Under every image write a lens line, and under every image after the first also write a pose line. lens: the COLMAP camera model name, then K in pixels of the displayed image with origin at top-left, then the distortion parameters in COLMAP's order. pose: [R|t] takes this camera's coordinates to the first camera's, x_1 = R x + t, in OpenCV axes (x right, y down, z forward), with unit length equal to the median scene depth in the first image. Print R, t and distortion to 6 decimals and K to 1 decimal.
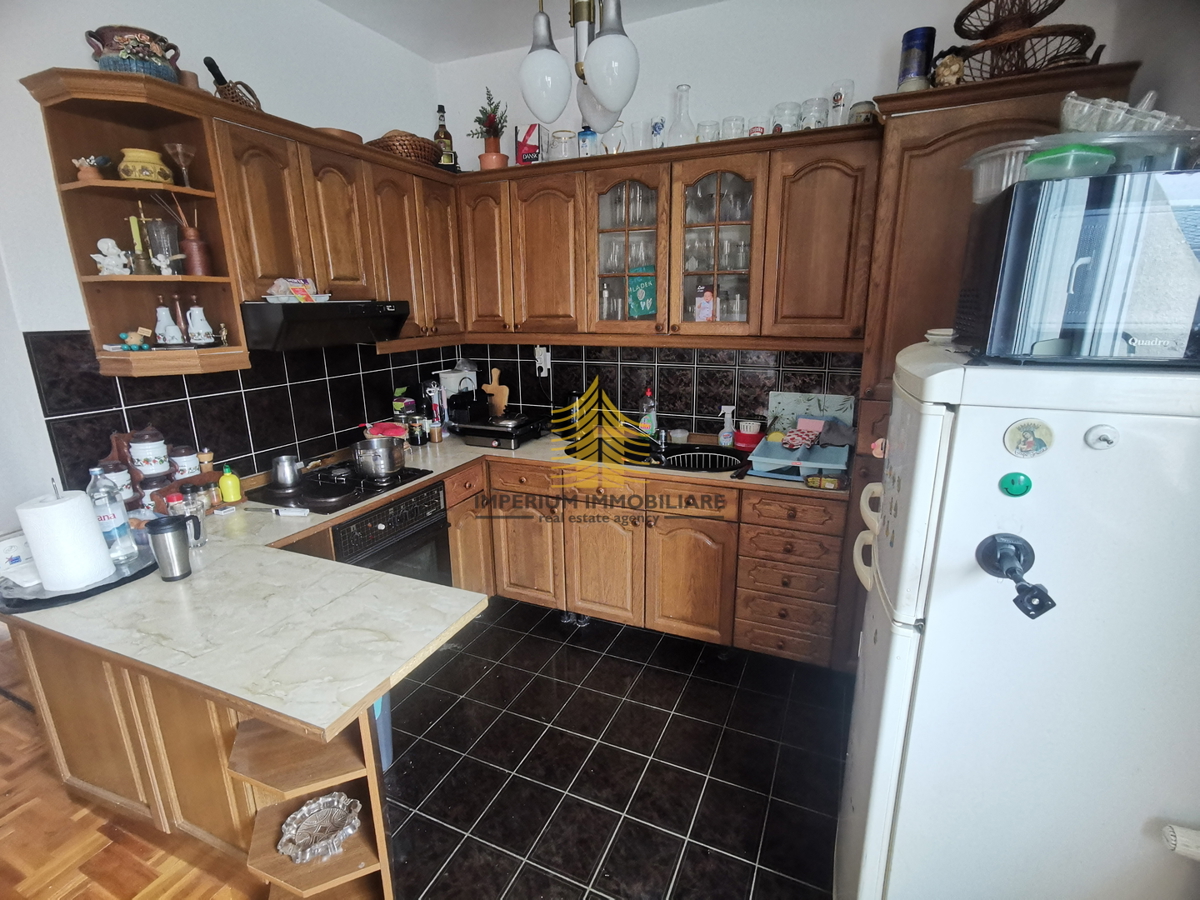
lens RADIAL K [[577.6, 0, 595.3], [0, 577.6, 454.7], [0, 0, 1]] dist [0.009085, 0.001491]
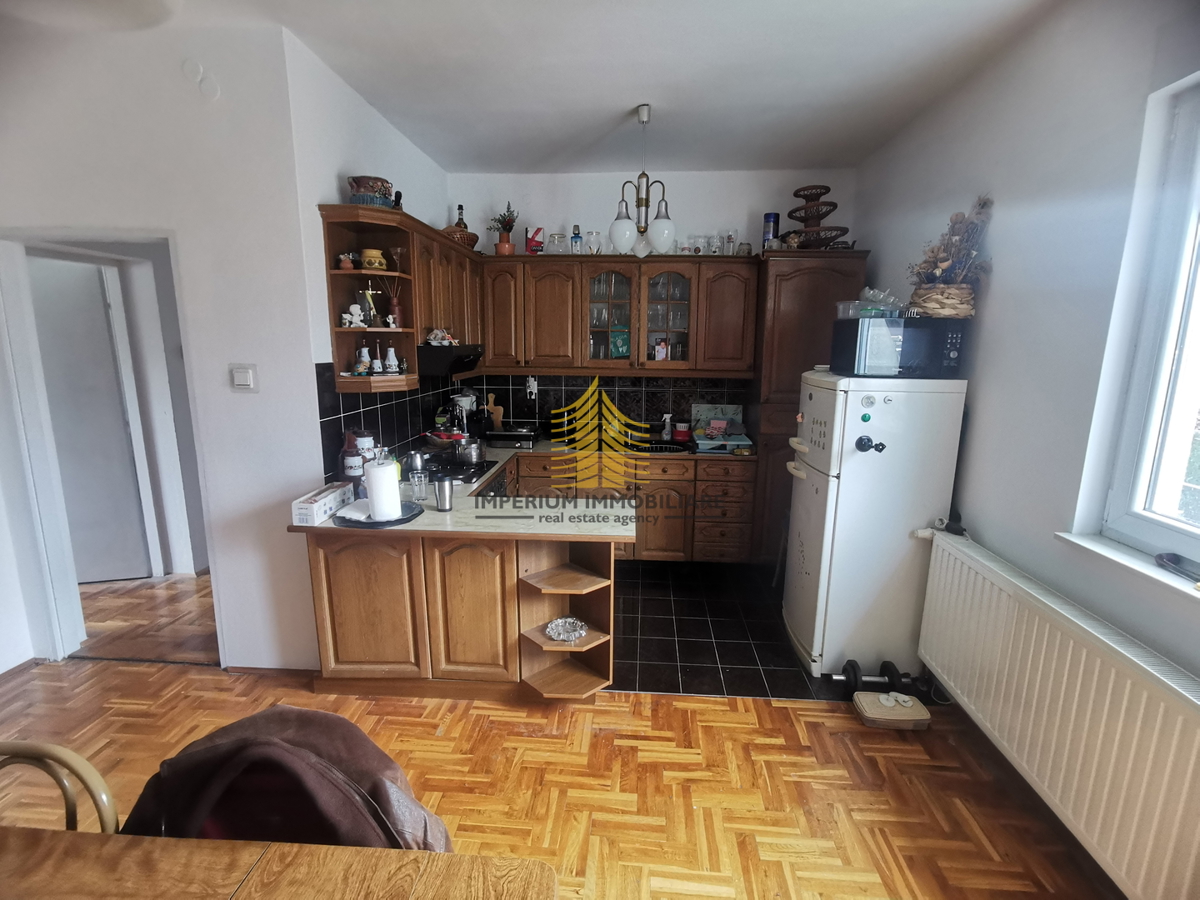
lens RADIAL K [[577.6, 0, 604.7], [0, 577.6, 453.4], [0, 0, 1]] dist [0.009085, 0.001491]
pose [[0.937697, -0.045324, 0.344486, -0.531124], [0.067668, 0.996293, -0.053110, 0.103982], [-0.340802, 0.073112, 0.937288, -0.441299]]
